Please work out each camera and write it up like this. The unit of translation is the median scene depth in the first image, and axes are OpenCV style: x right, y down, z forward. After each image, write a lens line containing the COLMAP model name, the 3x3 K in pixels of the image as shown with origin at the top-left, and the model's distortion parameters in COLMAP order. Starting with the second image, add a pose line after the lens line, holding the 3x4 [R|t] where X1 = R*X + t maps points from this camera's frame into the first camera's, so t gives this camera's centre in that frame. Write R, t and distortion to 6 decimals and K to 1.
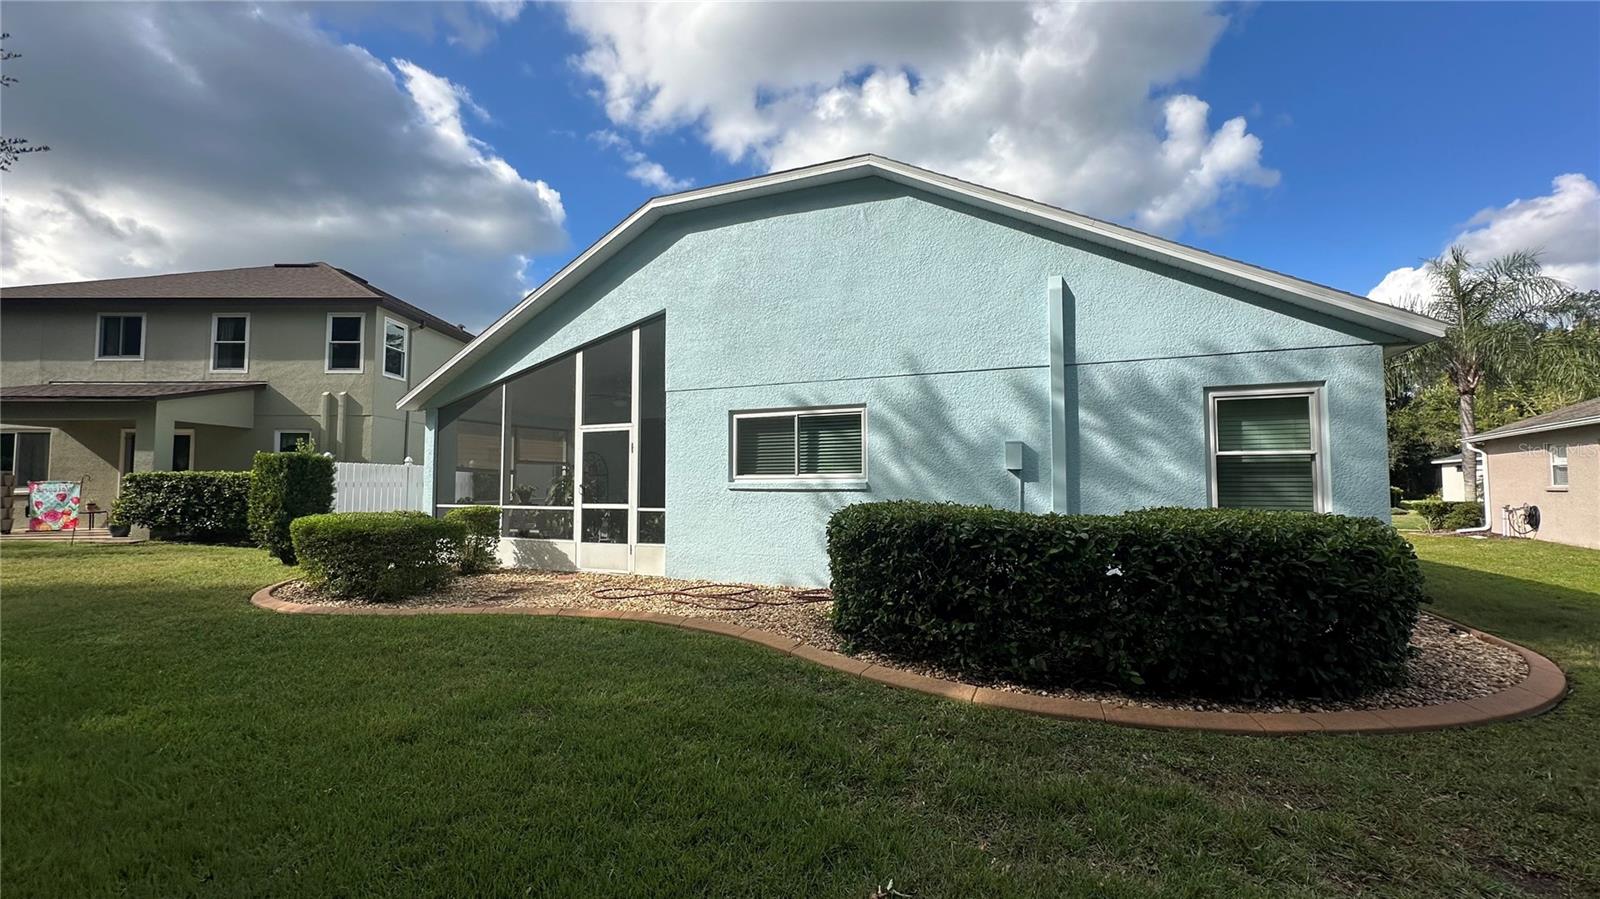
lens RADIAL K [[630.9, 0, 821.2], [0, 630.9, 449.1], [0, 0, 1]] dist [0.017741, 0.000078]
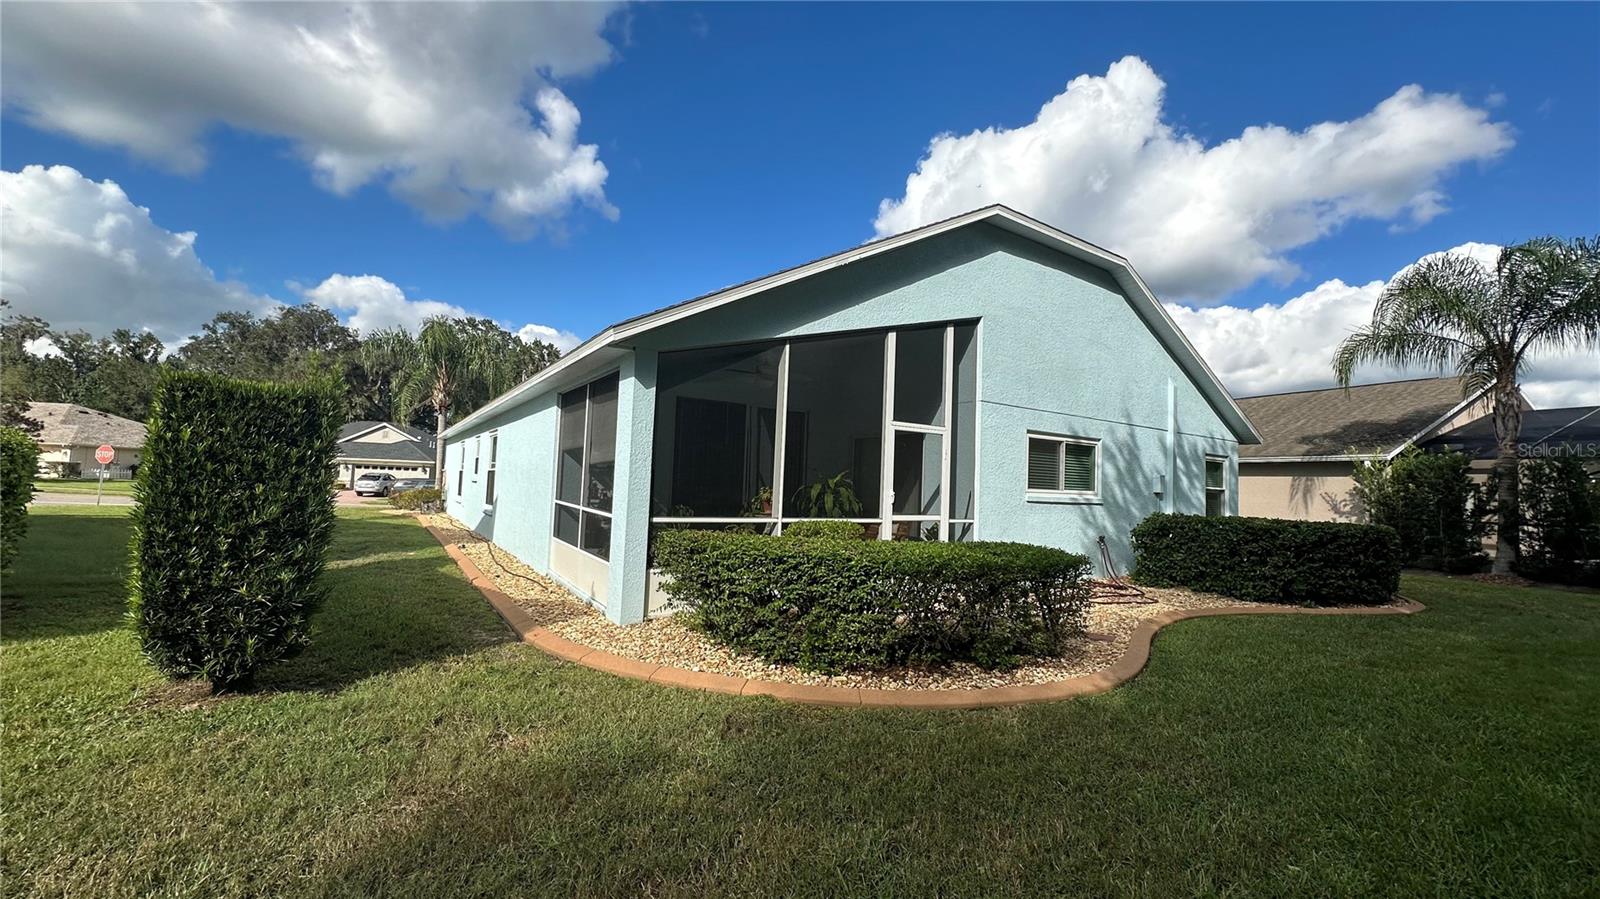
lens RADIAL K [[630.9, 0, 821.2], [0, 630.9, 449.1], [0, 0, 1]] dist [0.017741, 0.000078]
pose [[0.550038, 0.075878, 0.831686, -1.182897], [-0.075894, 0.996285, -0.040702, 0.042486], [-0.831684, -0.040733, 0.553753, 0.653903]]
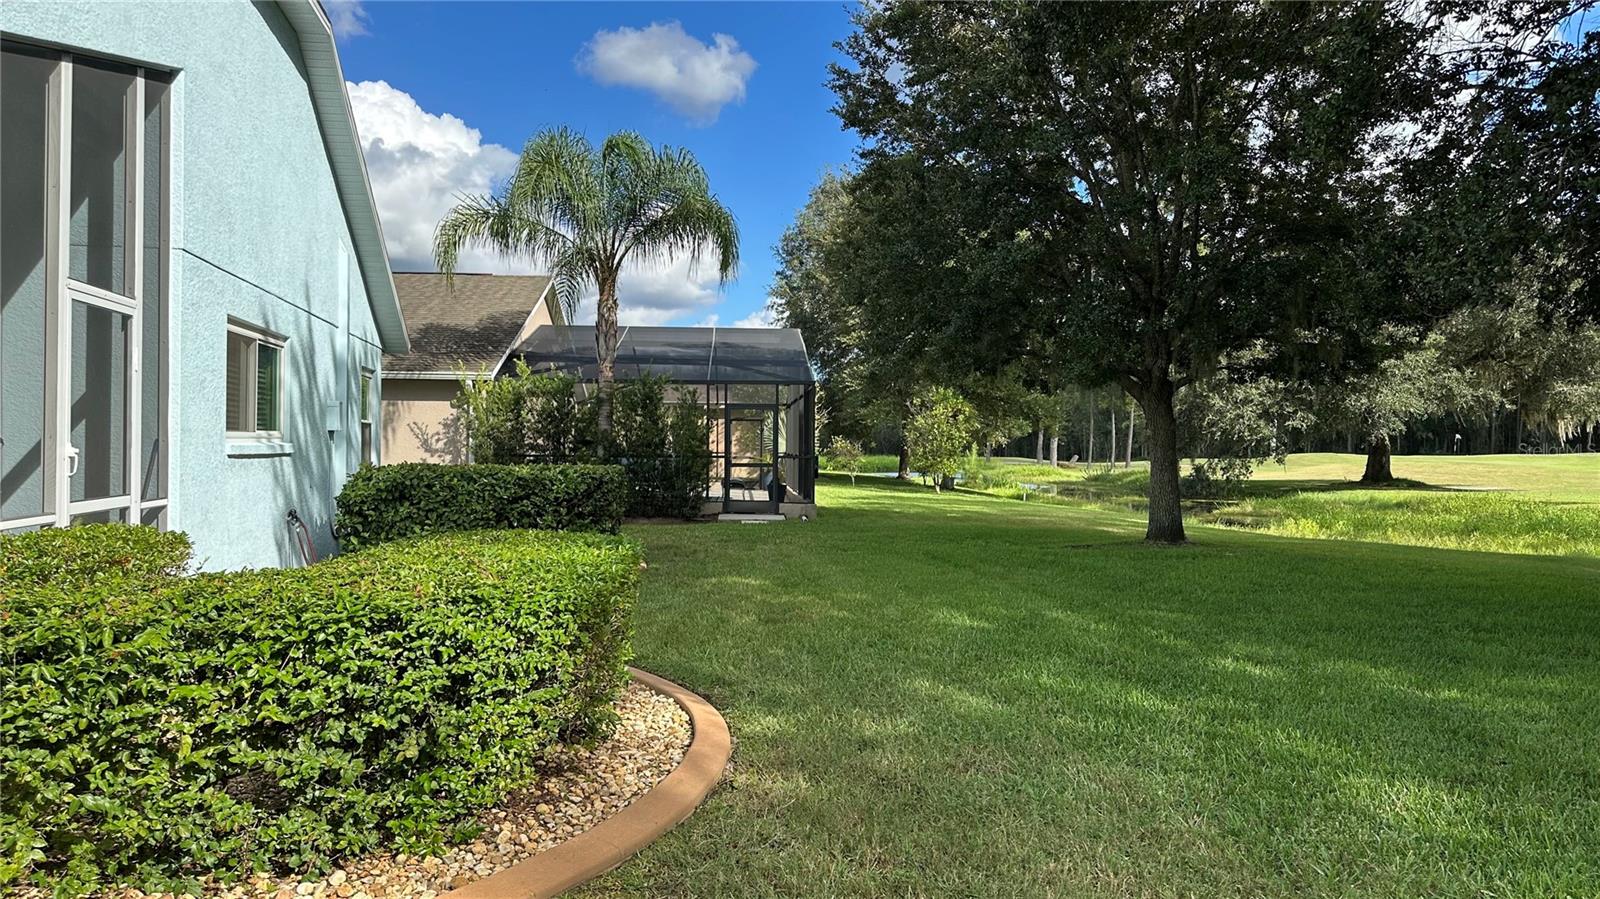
lens RADIAL K [[1105.2, 0, 800.0], [0, 1105.2, 449.5], [0, 0, 1]] dist [-0.001043, -0.003530]
pose [[-0.553429, -0.003431, 0.832889, -1.167239], [-0.041501, 0.998863, -0.023462, 0.056564], [-0.831862, -0.047550, -0.552942, 1.055351]]
